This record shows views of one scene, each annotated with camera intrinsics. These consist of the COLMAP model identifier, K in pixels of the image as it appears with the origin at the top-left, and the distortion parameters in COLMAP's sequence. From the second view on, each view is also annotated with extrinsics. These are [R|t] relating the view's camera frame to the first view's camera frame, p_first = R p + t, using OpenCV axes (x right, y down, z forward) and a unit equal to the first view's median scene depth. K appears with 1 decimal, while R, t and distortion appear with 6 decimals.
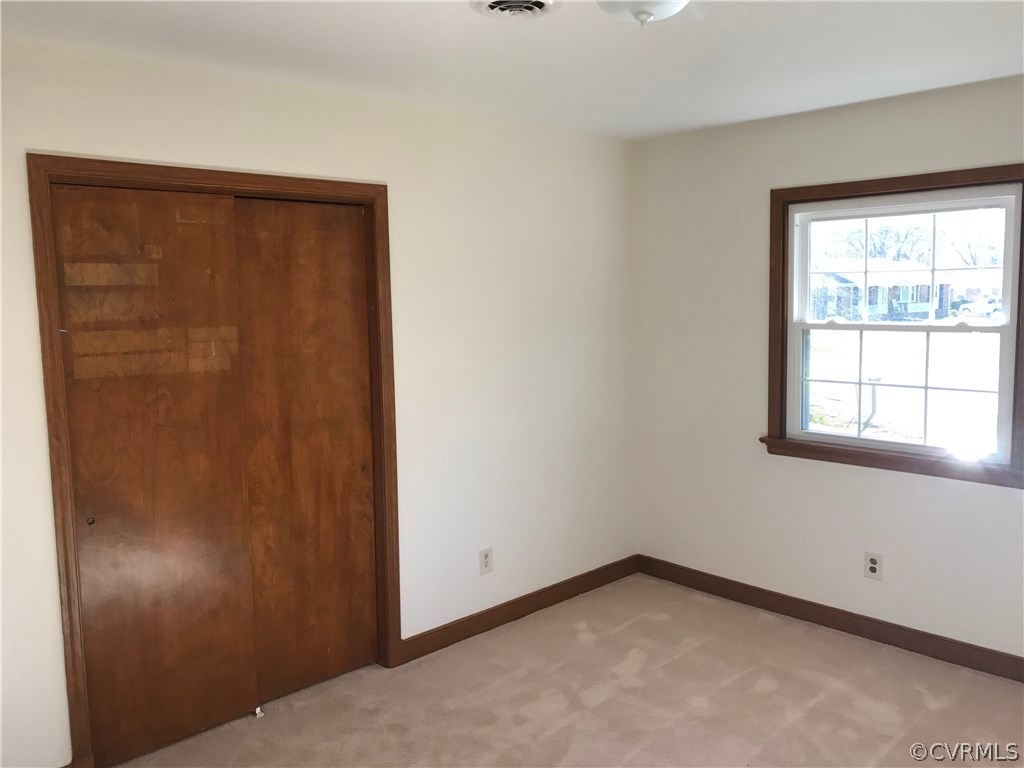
lens RADIAL K [[862.0, 0, 507.5], [0, 862.0, 405.0], [0, 0, 1]] dist [0.041559, -0.046018]
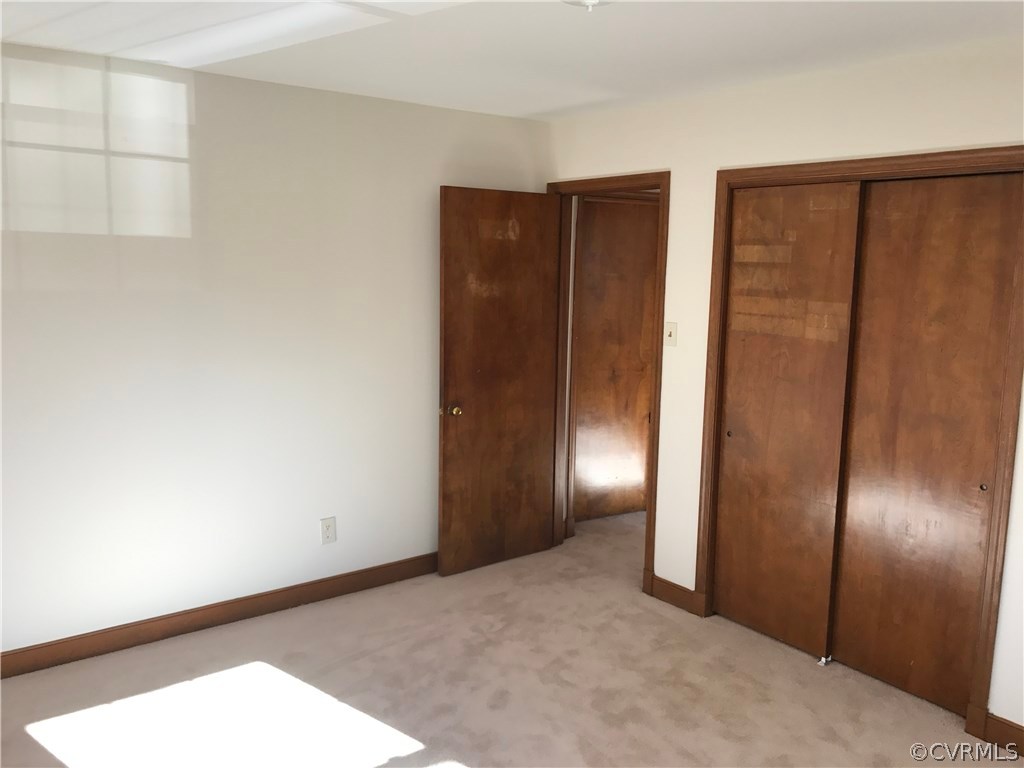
lens RADIAL K [[862.0, 0, 510.8], [0, 862.0, 388.1], [0, 0, 1]] dist [0.041559, -0.046018]
pose [[-0.114632, 0.171579, -0.978478, 0.851464], [-0.148345, 0.970971, 0.187642, -0.136107], [0.982269, 0.166663, -0.085852, 0.739034]]
